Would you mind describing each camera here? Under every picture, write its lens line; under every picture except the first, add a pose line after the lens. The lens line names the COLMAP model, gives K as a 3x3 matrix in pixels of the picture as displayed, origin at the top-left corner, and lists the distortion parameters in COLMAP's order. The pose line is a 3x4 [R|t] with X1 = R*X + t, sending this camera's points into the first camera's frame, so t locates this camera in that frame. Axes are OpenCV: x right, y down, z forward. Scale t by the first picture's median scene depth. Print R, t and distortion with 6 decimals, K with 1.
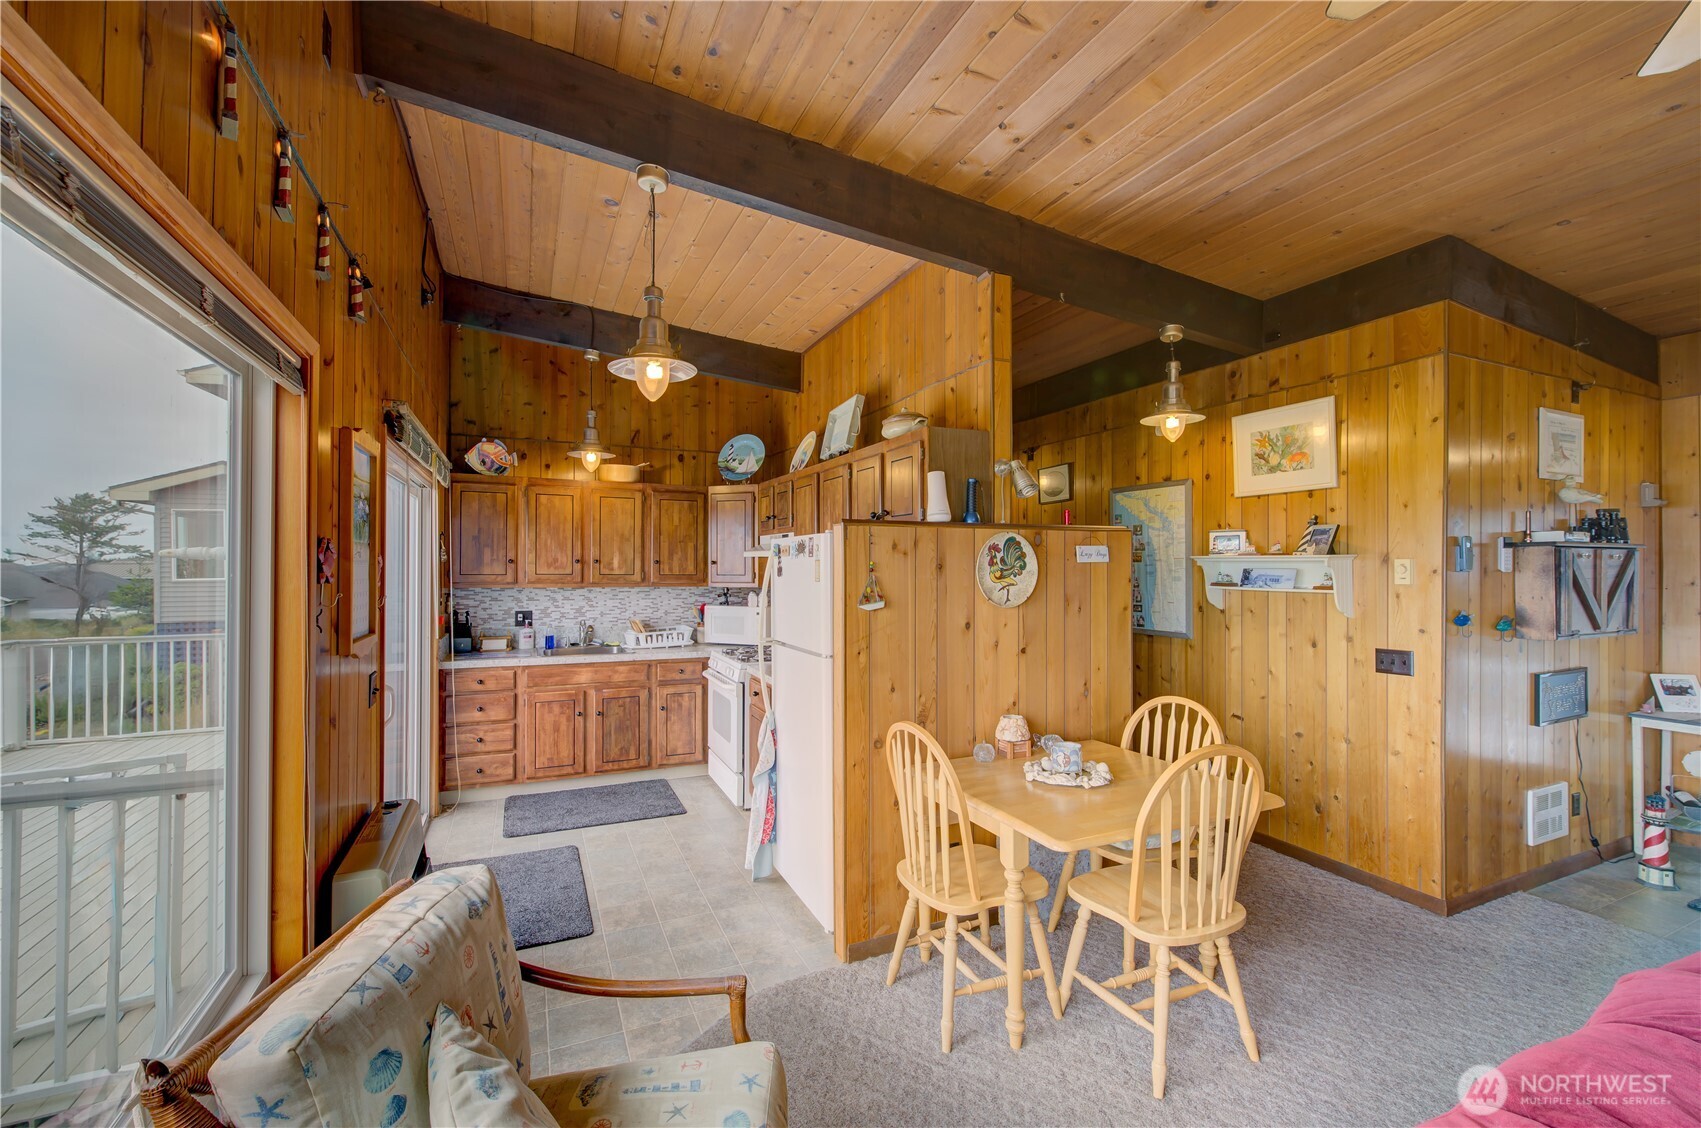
lens RADIAL K [[721.3, 0, 853.7], [0, 721.3, 562.1], [0, 0, 1]] dist [-0.000635, 0.000377]
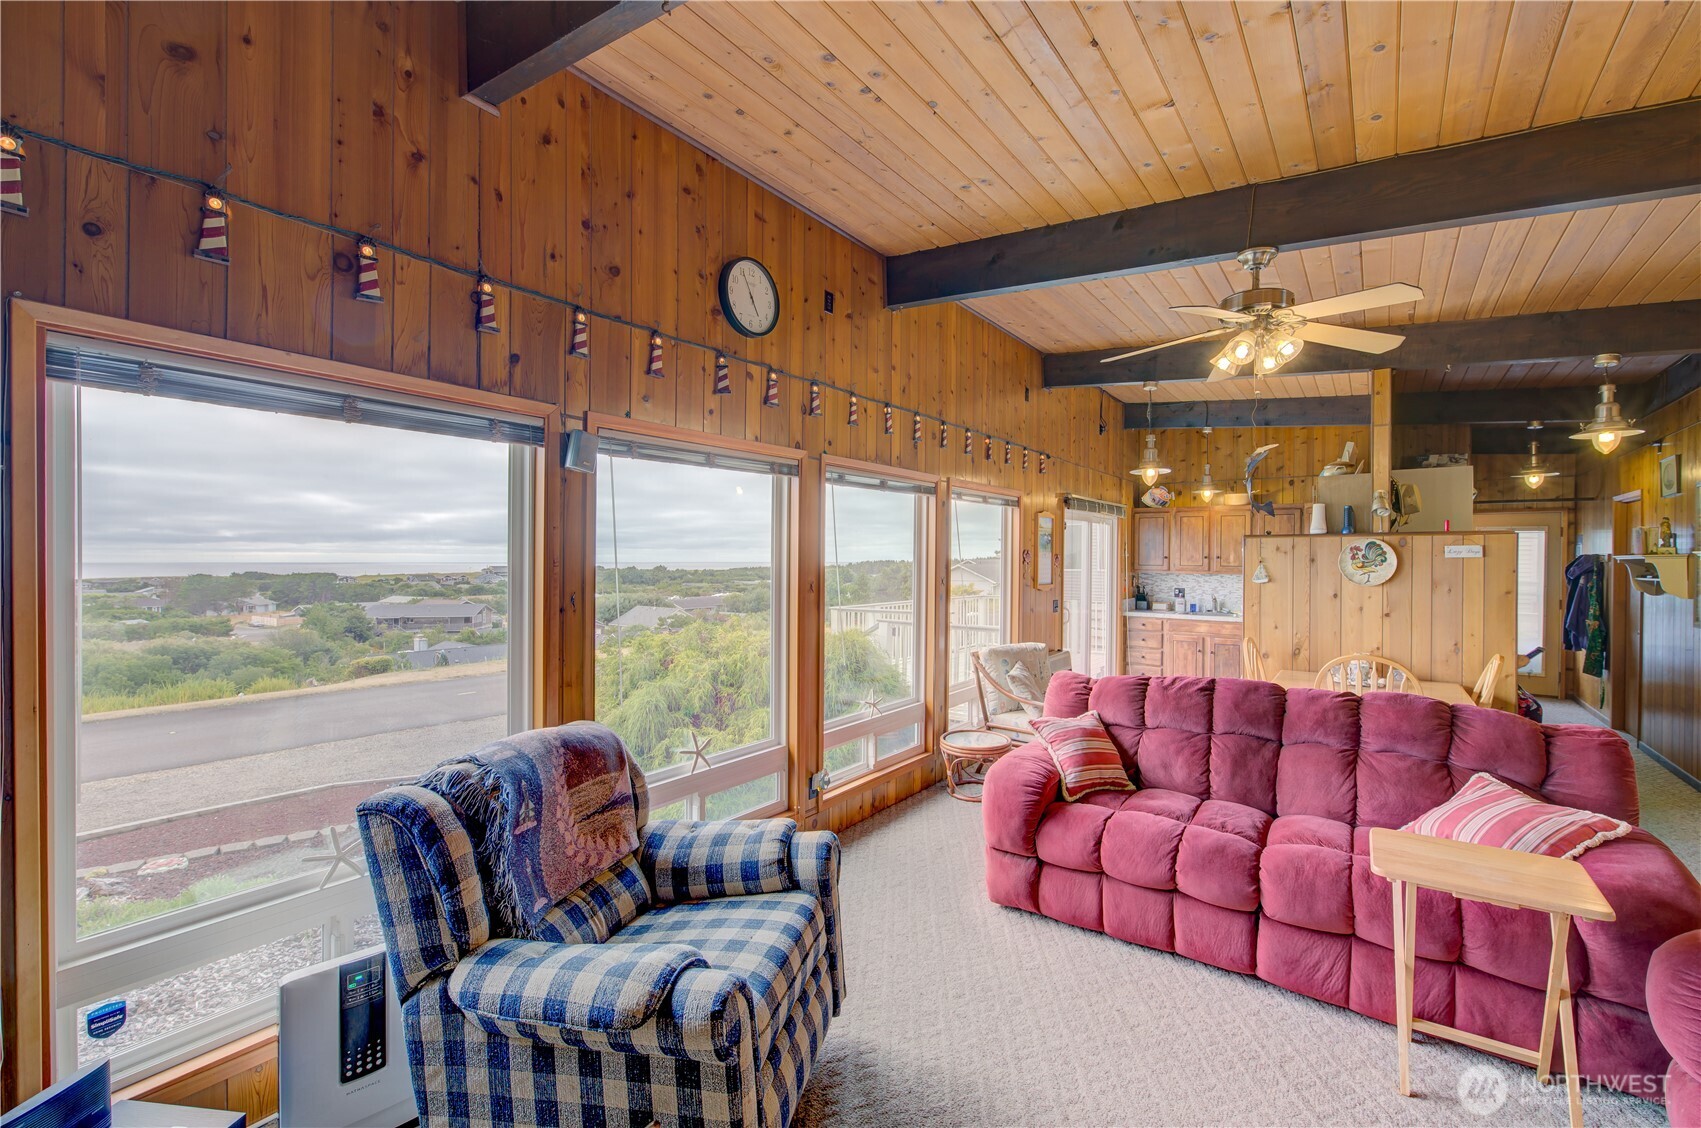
lens RADIAL K [[721.3, 0, 853.2], [0, 721.3, 565.7], [0, 0, 1]] dist [-0.000635, 0.000377]
pose [[0.490551, 0.009018, -0.871366, 0.652568], [-0.000899, 0.999951, 0.009842, 0.002288], [0.871412, -0.004045, 0.490535, -0.481372]]
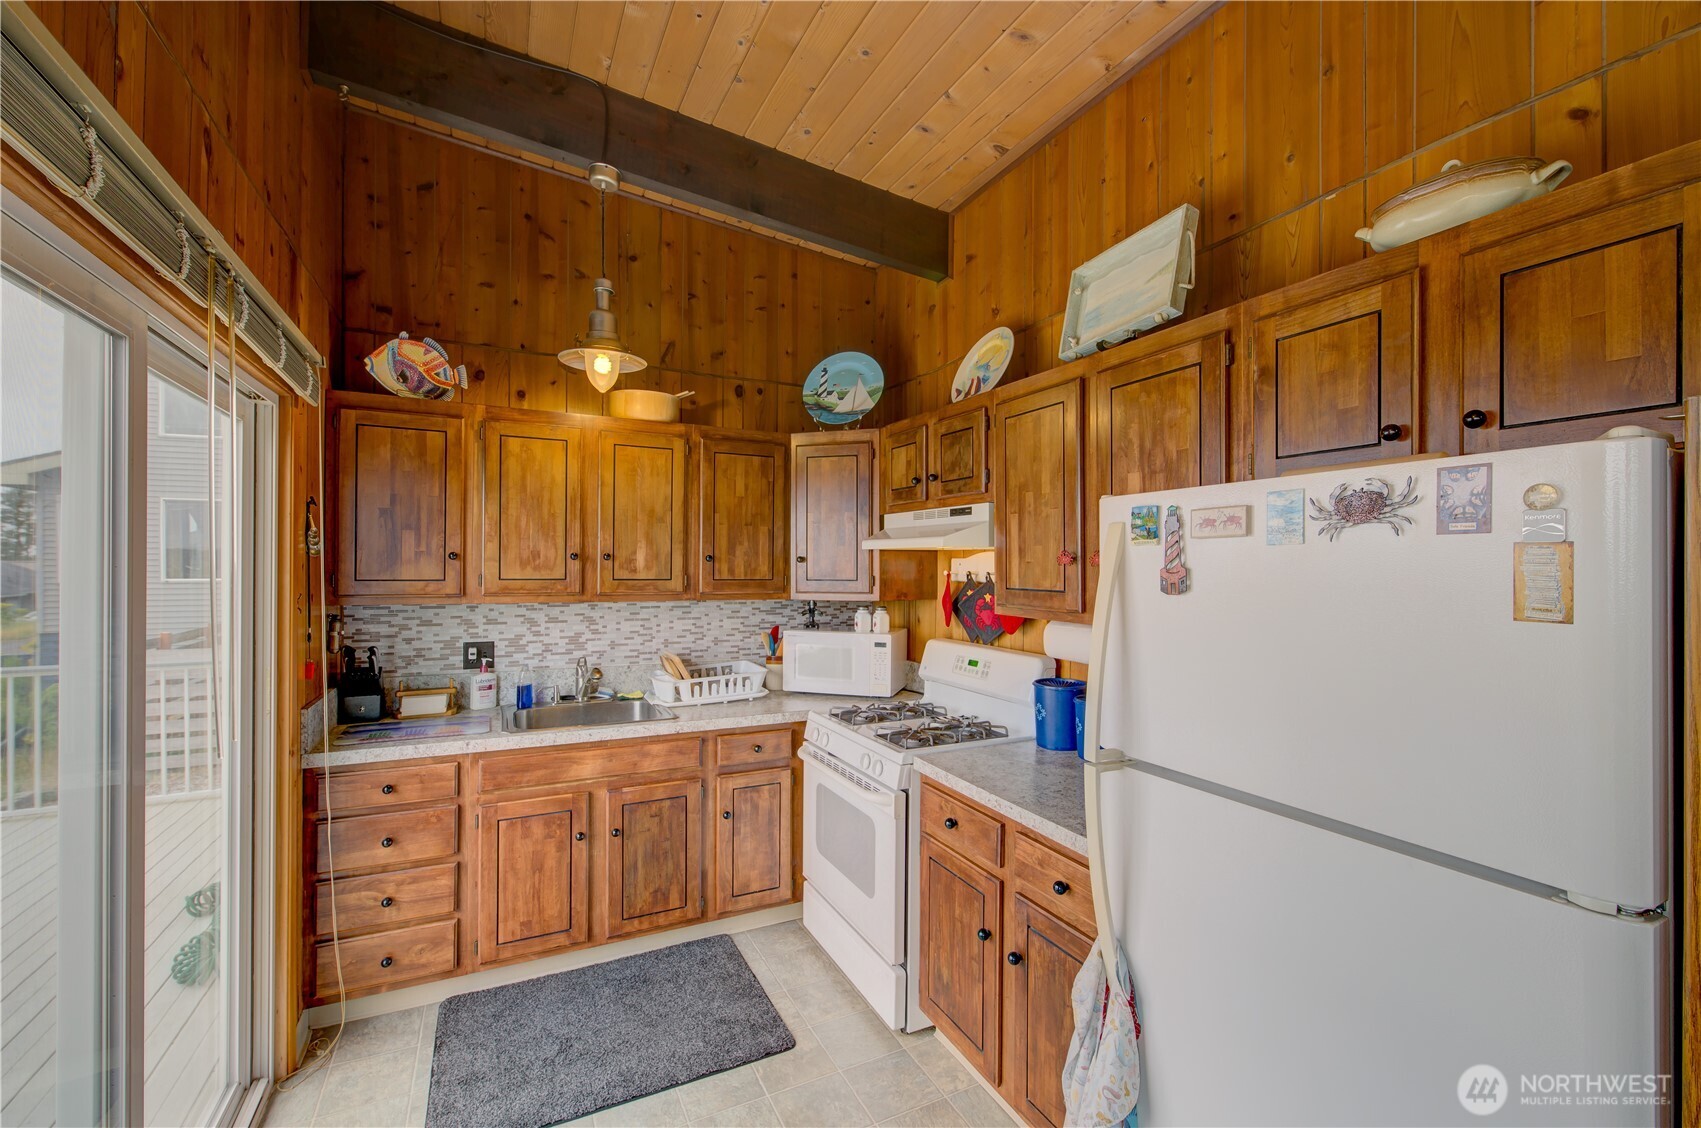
lens RADIAL K [[721.3, 0, 858.2], [0, 721.3, 563.5], [0, 0, 1]] dist [-0.000635, 0.000377]
pose [[0.999274, 0.001723, 0.038065, -0.190107], [-0.001800, 0.999996, 0.001987, 0.002966], [-0.038062, -0.002054, 0.999273, 0.444497]]
